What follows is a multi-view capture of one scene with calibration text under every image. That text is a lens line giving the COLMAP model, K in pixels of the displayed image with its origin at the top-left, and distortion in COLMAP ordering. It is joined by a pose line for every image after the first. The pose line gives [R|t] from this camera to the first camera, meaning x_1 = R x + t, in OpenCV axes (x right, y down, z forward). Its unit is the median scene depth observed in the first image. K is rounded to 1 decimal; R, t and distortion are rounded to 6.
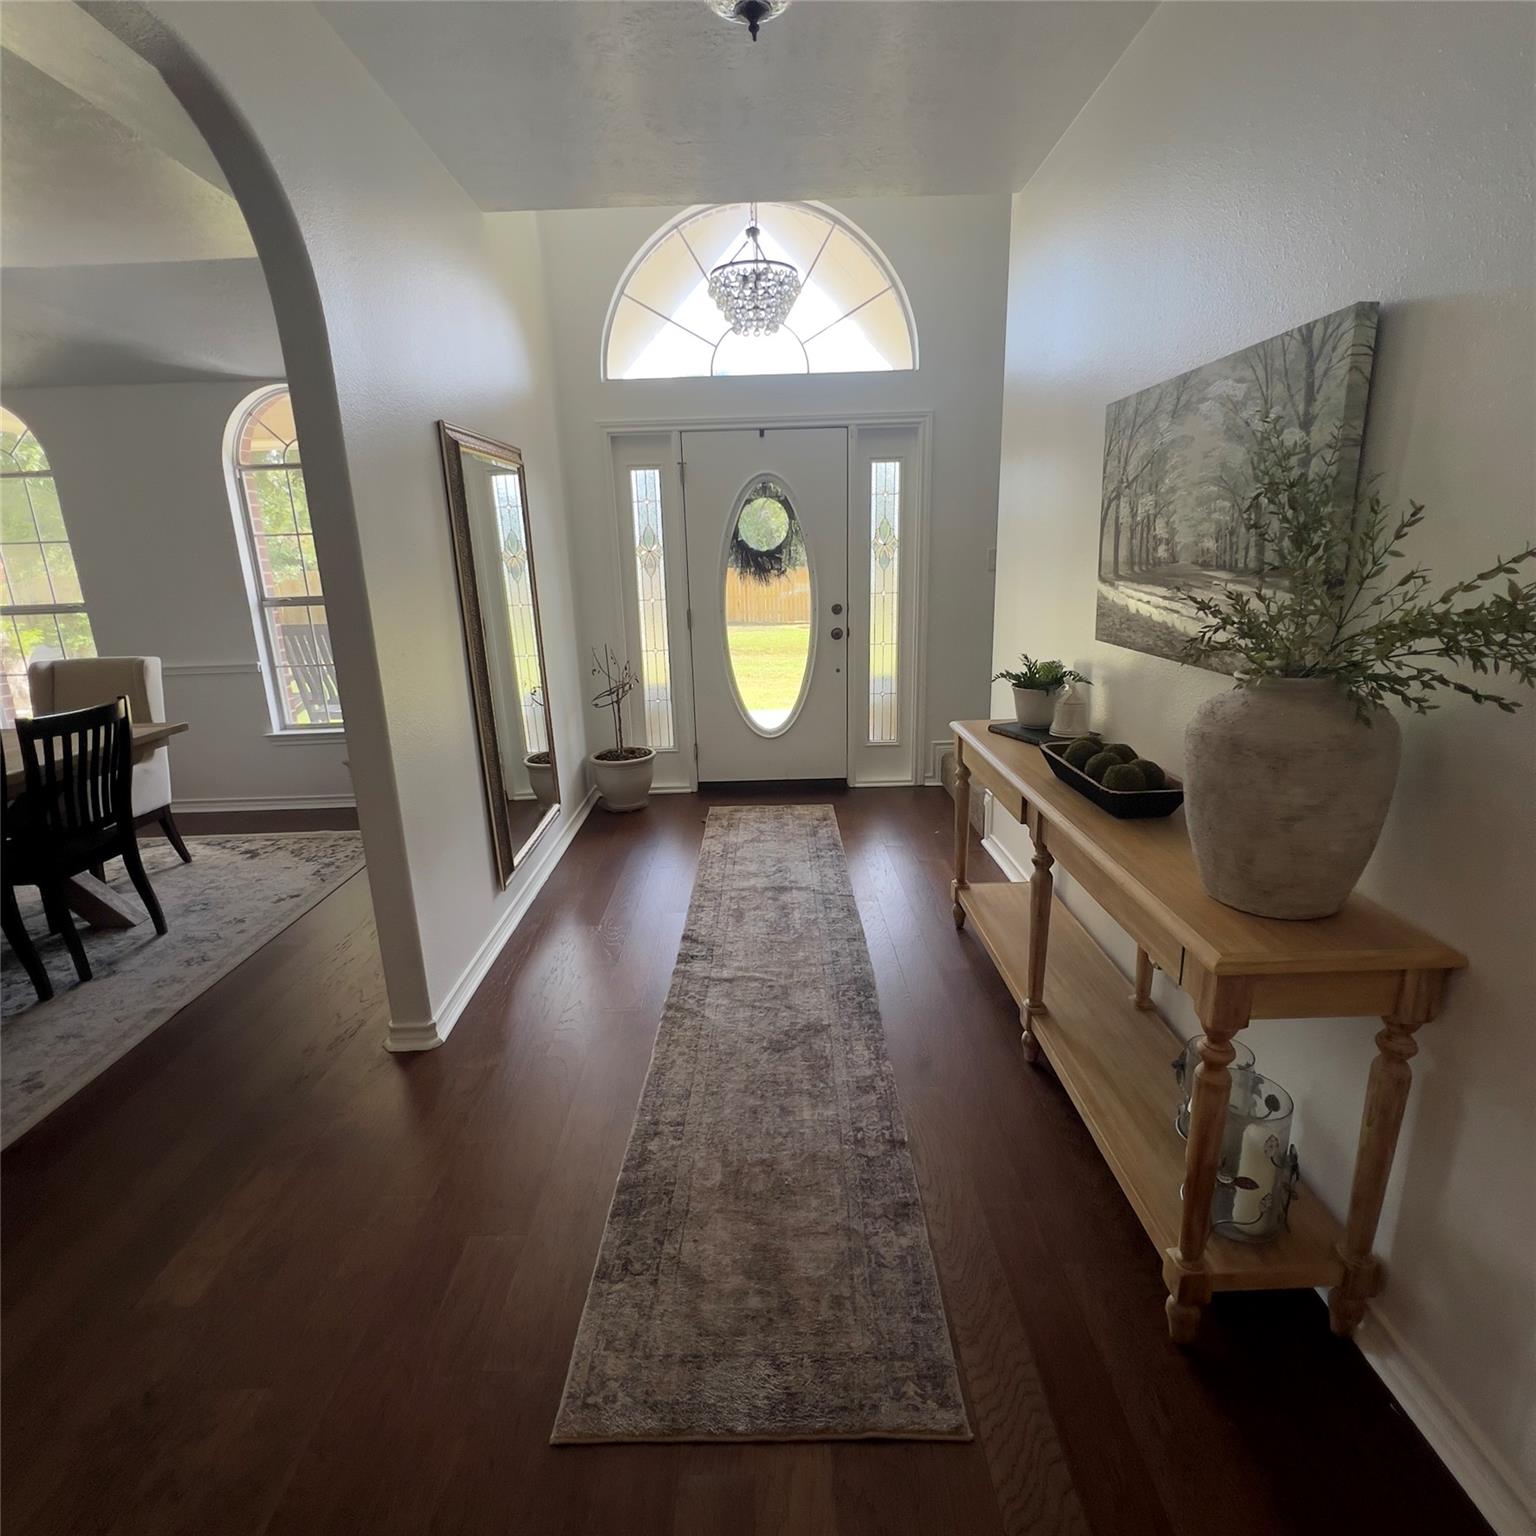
lens RADIAL K [[822.9, 0, 768.0], [0, 822.9, 768.0], [0, 0, 1]] dist [0.000085, 0.000406]
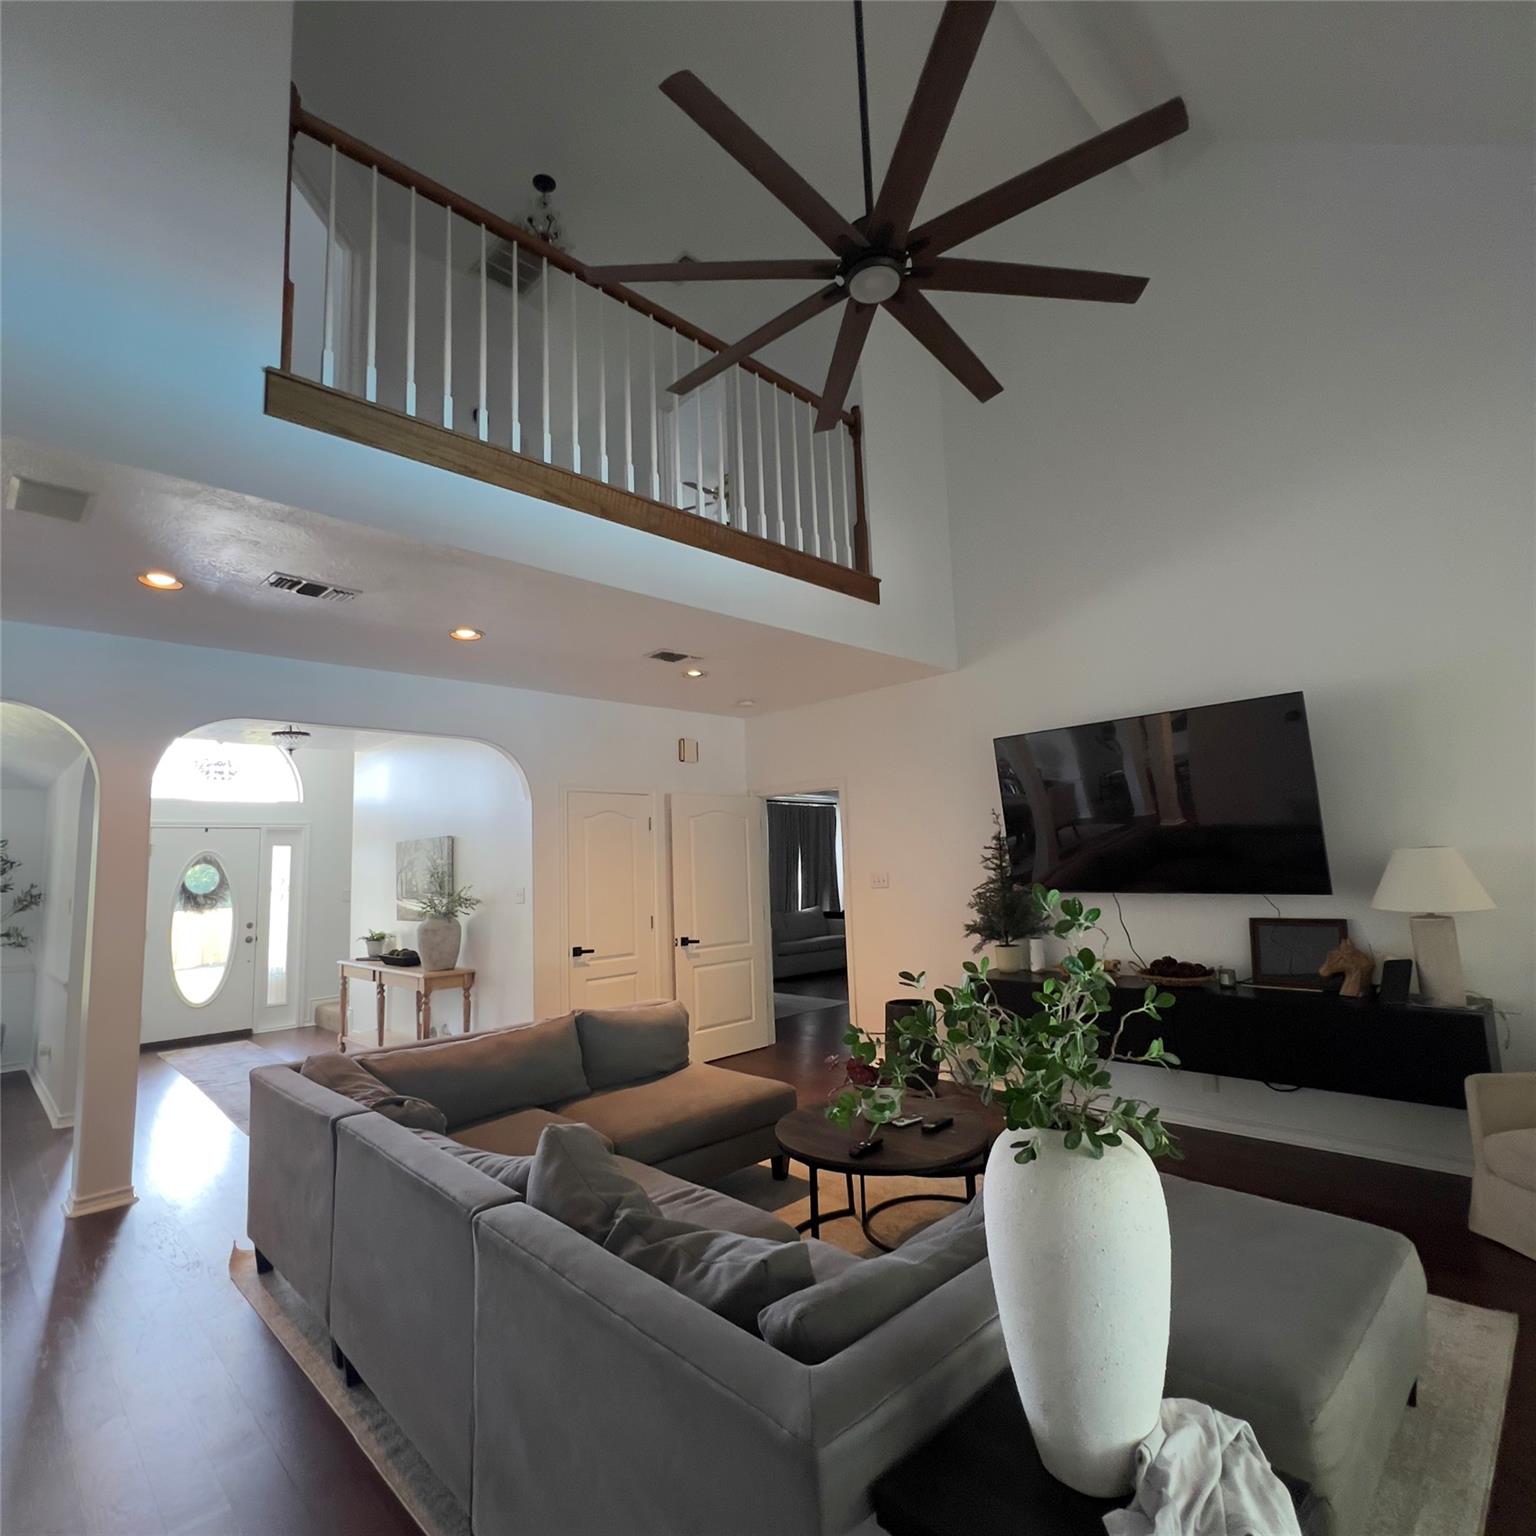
lens RADIAL K [[821.6, 0, 768.0], [0, 821.6, 768.0], [0, 0, 1]] dist [0.001601, 0.000167]
pose [[0.718449, 0.086495, 0.690181, -0.582690], [0.196189, 0.926755, -0.320367, 0.441484], [-0.667339, 0.365573, 0.648856, -1.605993]]
